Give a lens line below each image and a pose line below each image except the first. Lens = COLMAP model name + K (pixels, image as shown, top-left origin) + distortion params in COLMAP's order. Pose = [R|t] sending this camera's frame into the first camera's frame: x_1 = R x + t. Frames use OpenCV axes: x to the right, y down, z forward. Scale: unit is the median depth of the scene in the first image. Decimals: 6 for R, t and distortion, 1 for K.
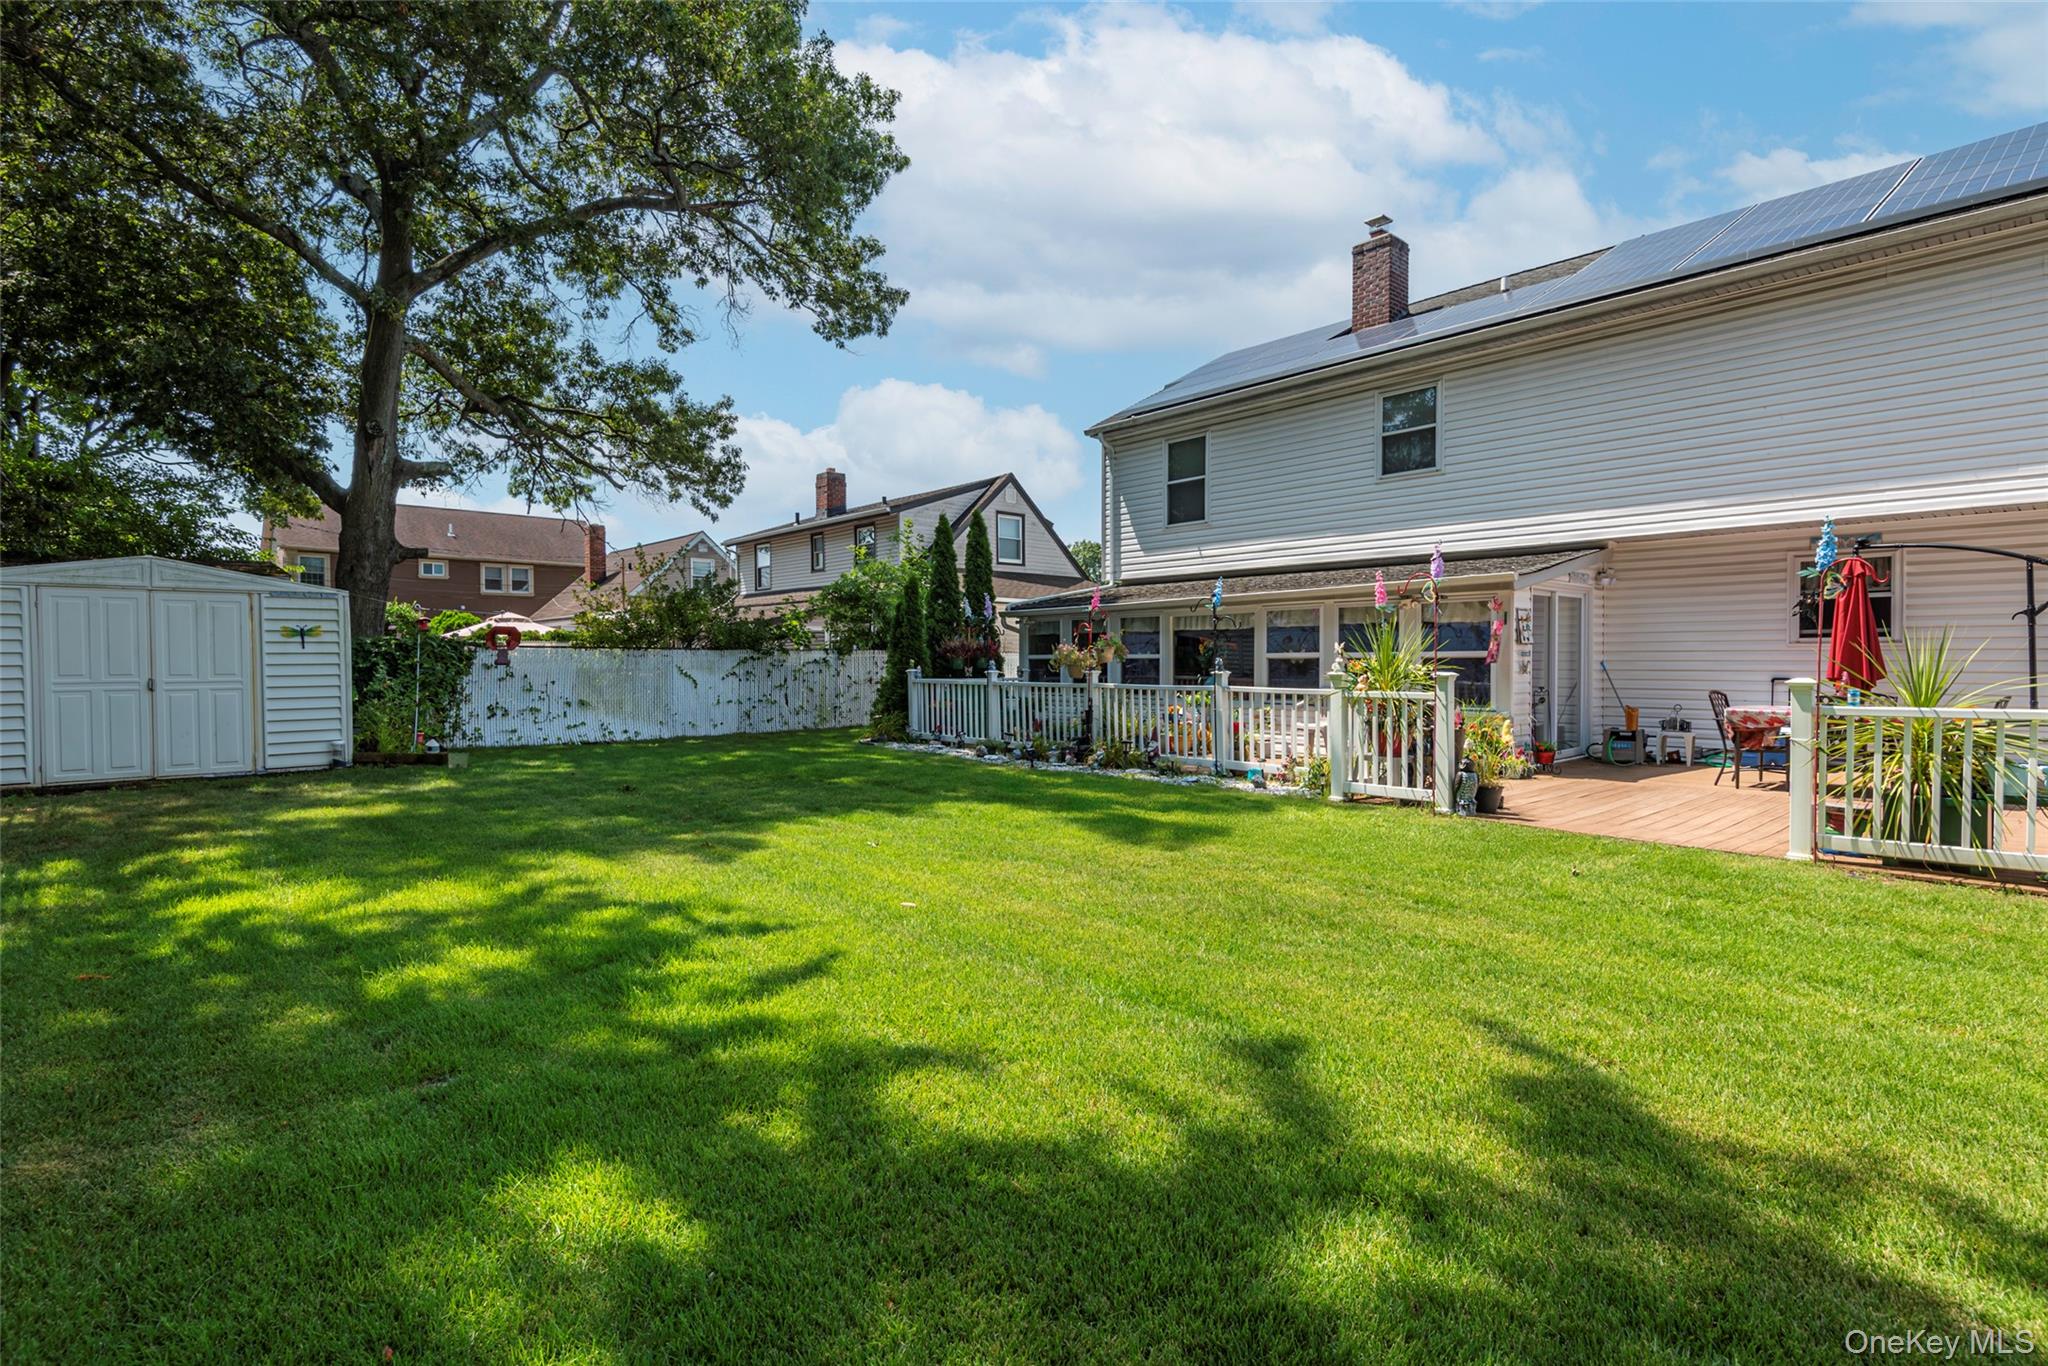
lens RADIAL K [[1010.8, 0, 1034.5], [0, 1010.8, 673.4], [0, 0, 1]] dist [-0.002843, -0.001242]
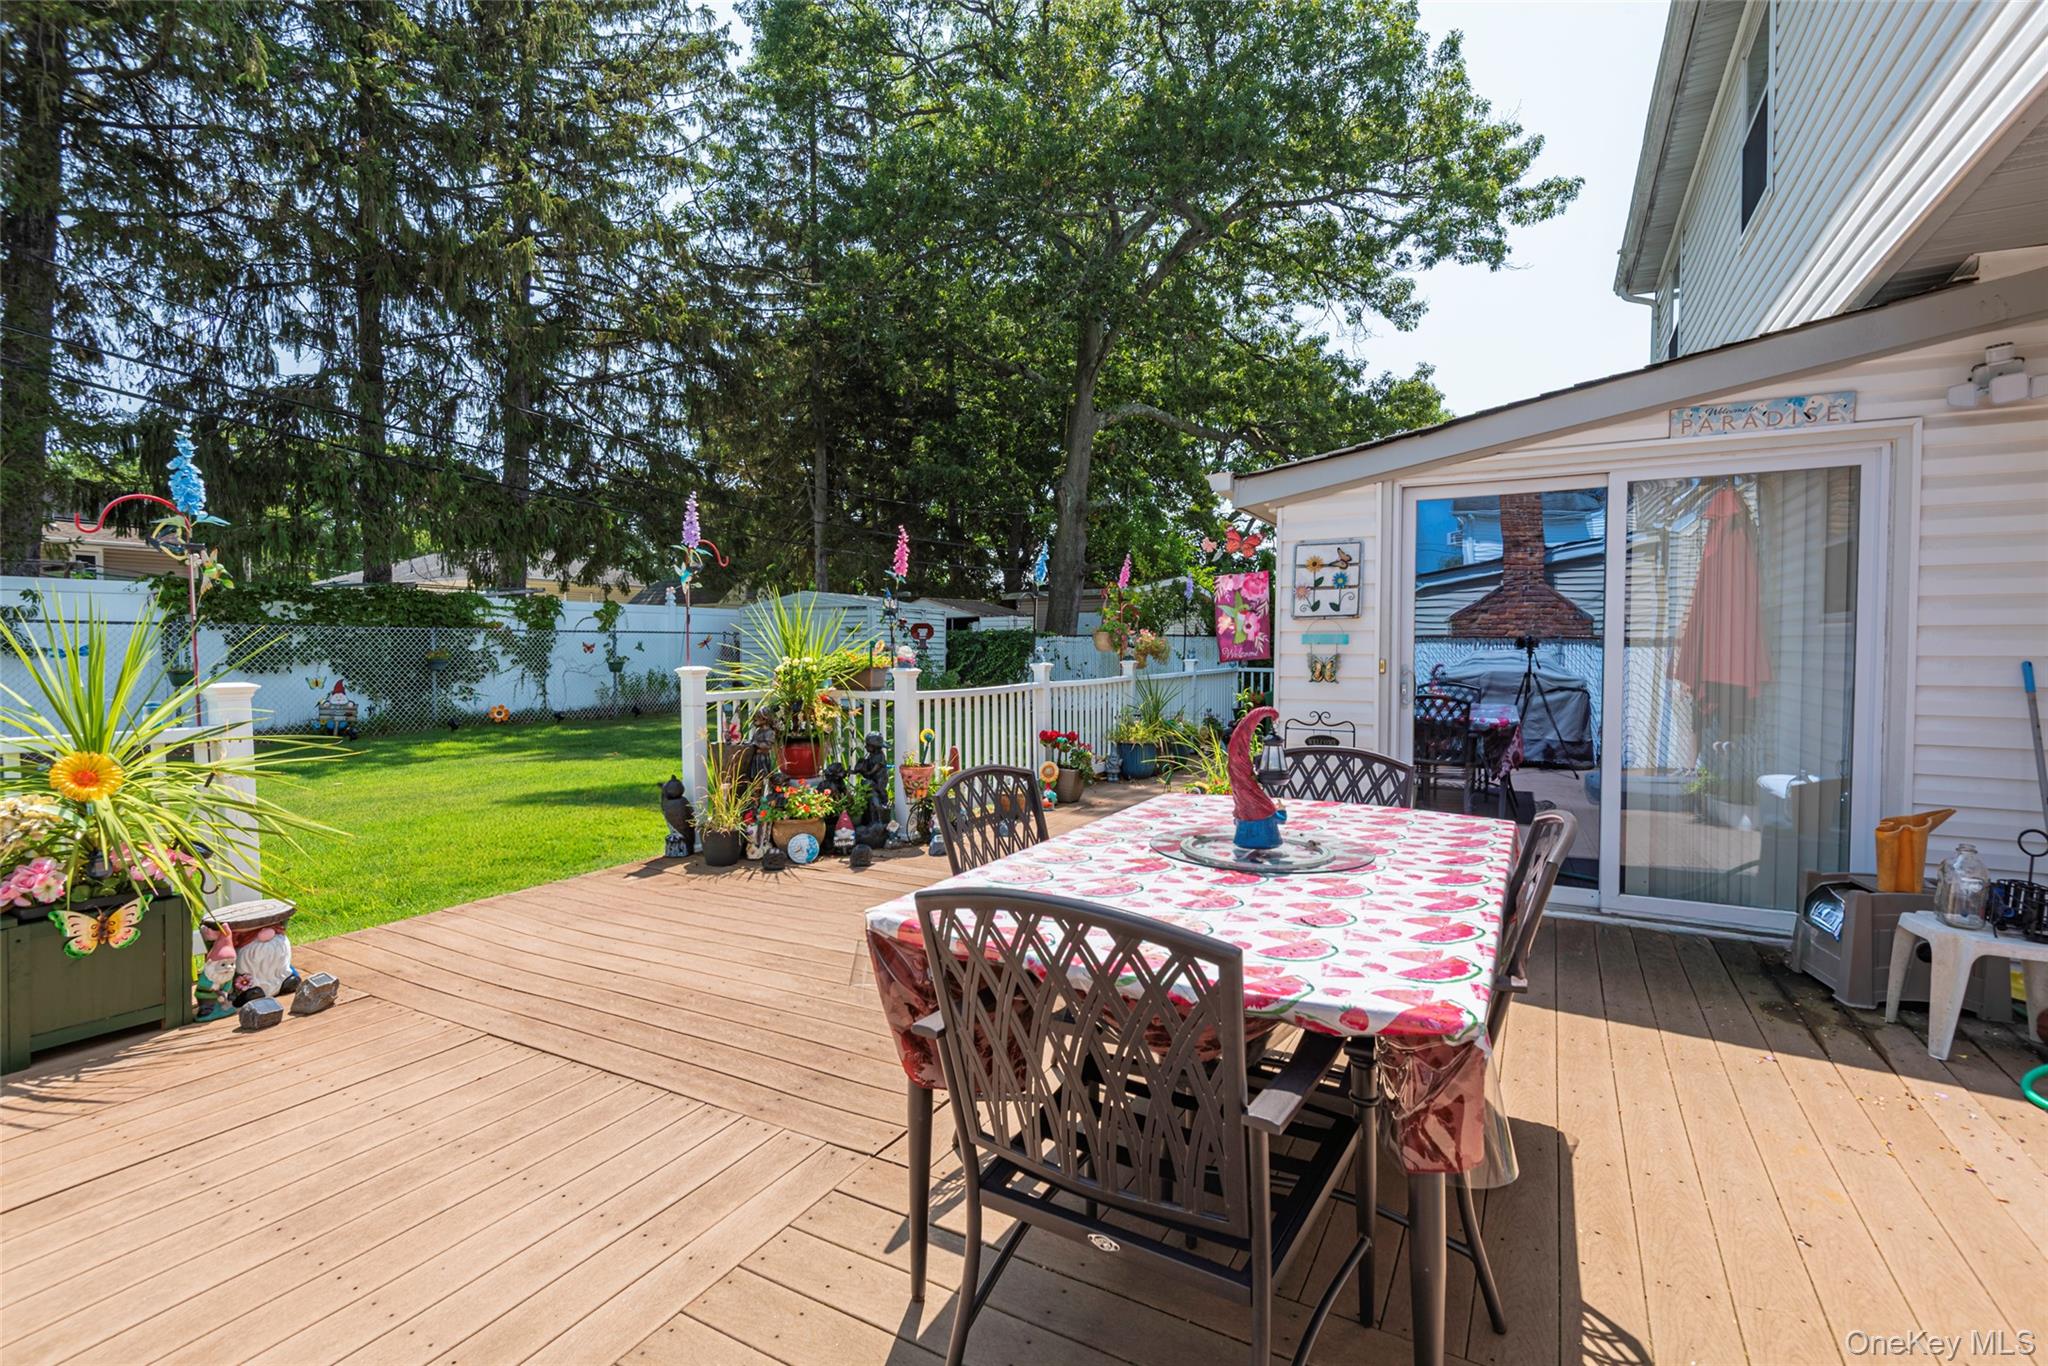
lens RADIAL K [[956.4, 0, 1039.3], [0, 956.4, 670.8], [0, 0, 1]] dist [0.008167, -0.004232]
pose [[0.323115, 0.027620, -0.945957, 0.635524], [-0.011071, 0.999616, 0.025405, -0.010477], [0.946295, 0.002264, 0.323297, 0.547366]]
